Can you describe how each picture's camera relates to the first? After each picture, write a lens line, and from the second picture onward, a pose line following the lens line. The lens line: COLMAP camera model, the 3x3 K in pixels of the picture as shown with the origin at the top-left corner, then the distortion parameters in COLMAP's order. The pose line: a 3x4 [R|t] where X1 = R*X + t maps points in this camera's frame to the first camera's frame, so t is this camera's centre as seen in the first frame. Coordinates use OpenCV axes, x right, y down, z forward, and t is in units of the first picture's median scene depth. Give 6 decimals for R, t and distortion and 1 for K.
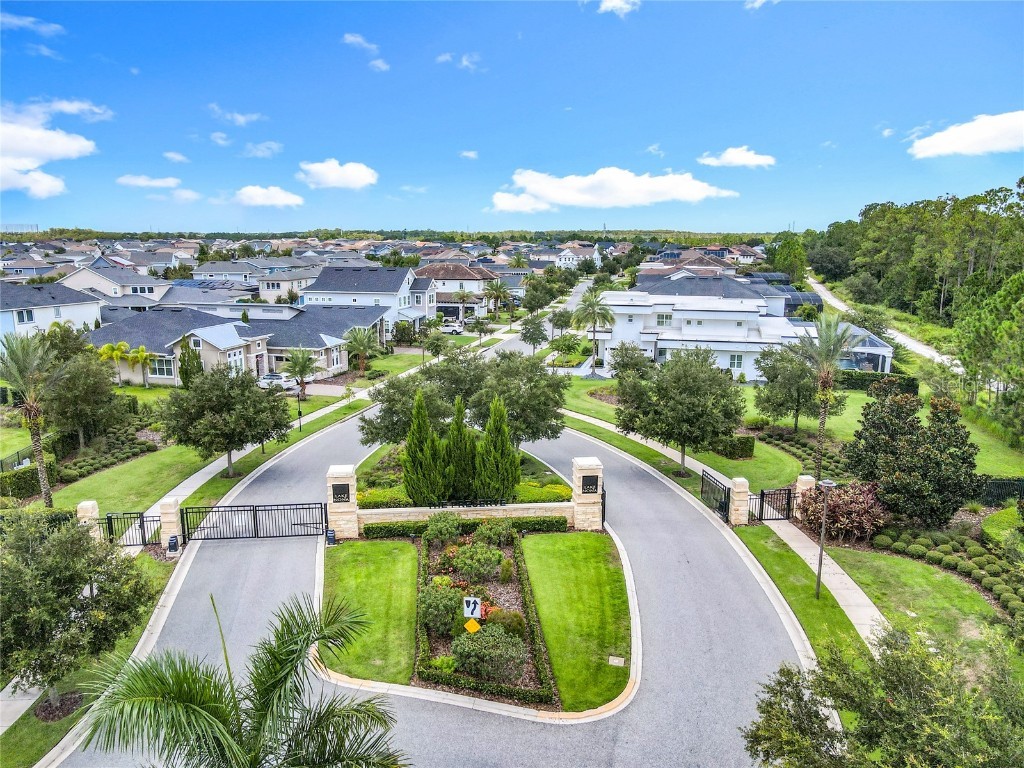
lens RADIAL K [[744.6, 0, 502.1], [0, 744.6, 373.8], [0, 0, 1]] dist [0.007252, 0.012012]
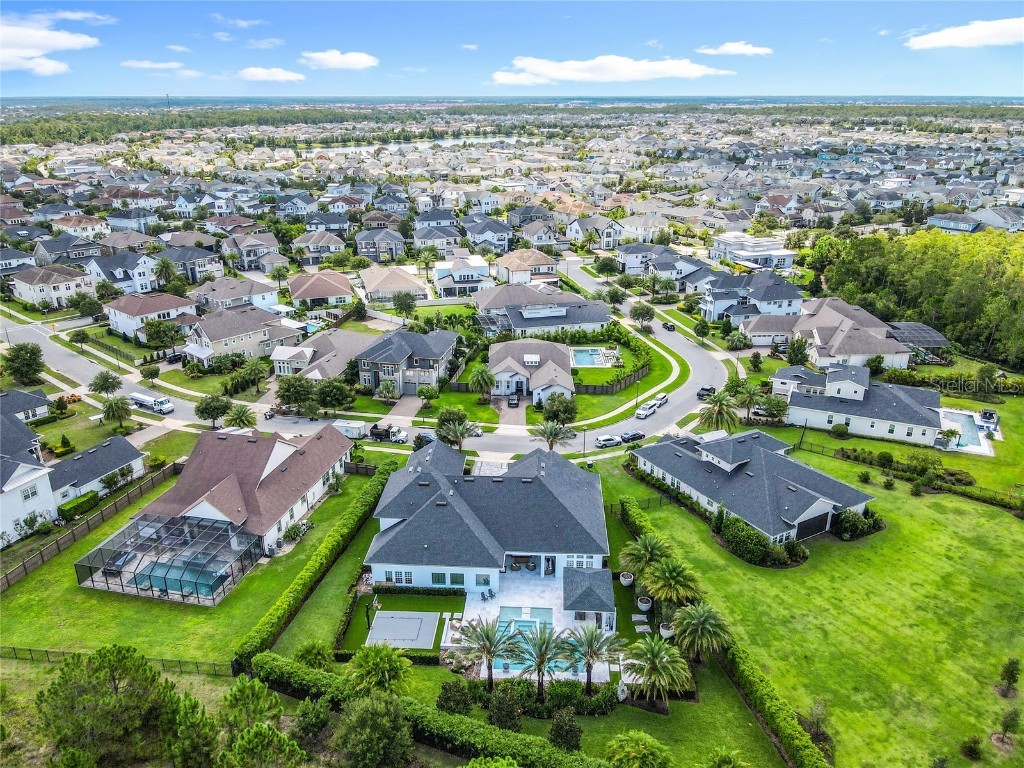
lens RADIAL K [[744.6, 0, 504.6], [0, 744.6, 322.6], [0, 0, 1]] dist [0.007252, 0.012012]
pose [[0.999975, -0.007087, -0.000074, 0.000935], [0.007084, 0.999824, -0.017394, 0.100612], [0.000197, 0.017393, 0.999849, -0.003294]]
